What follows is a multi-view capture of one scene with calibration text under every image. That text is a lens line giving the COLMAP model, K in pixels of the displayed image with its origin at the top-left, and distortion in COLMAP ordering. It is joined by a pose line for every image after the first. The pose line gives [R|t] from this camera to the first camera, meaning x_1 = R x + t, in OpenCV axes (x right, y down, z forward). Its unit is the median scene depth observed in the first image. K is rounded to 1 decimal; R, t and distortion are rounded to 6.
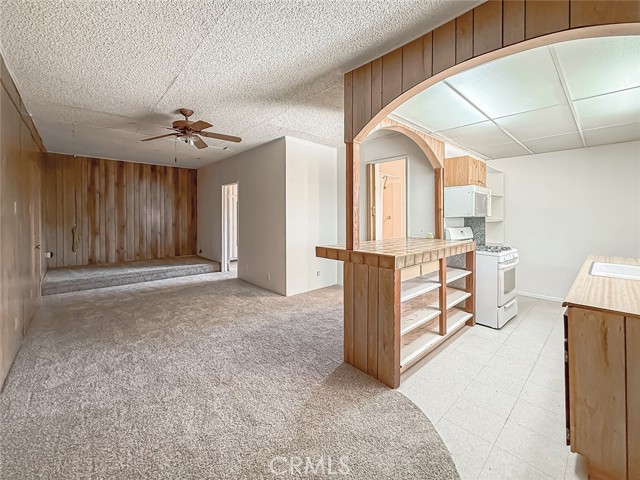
lens RADIAL K [[263.6, 0, 318.4], [0, 263.6, 218.5], [0, 0, 1]] dist [0.000380, 0.000142]
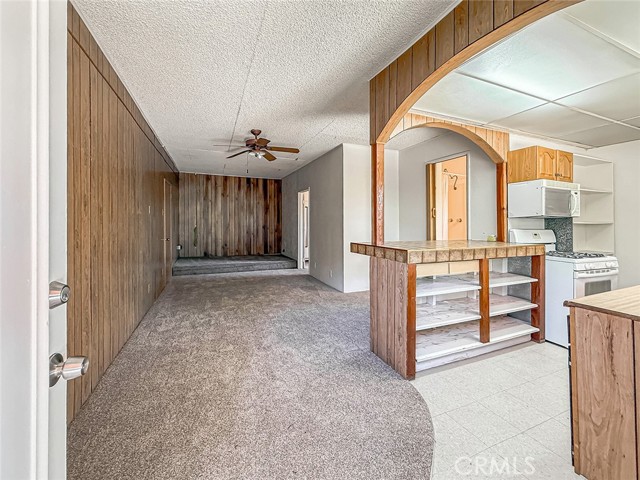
lens RADIAL K [[261.7, 0, 321.1], [0, 261.7, 224.3], [0, 0, 1]] dist [0.000724, 0.000034]
pose [[0.942167, 0.006144, -0.335087, 0.191959], [-0.008432, 0.999950, -0.005373, 0.030493], [0.335037, 0.007887, 0.942172, -0.046429]]
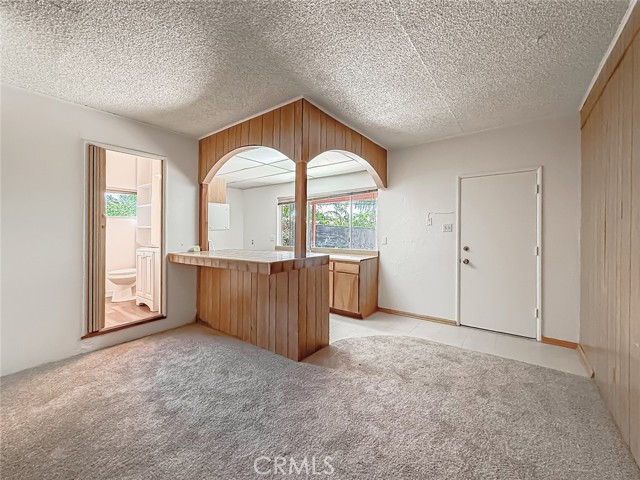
lens RADIAL K [[261.7, 0, 321.1], [0, 261.7, 224.3], [0, 0, 1]] dist [0.000724, 0.000034]
pose [[-0.182116, 0.012284, 0.983200, -0.695489], [0.024807, 0.999661, -0.007895, -0.007685], [-0.982964, 0.022952, -0.182359, 0.800854]]
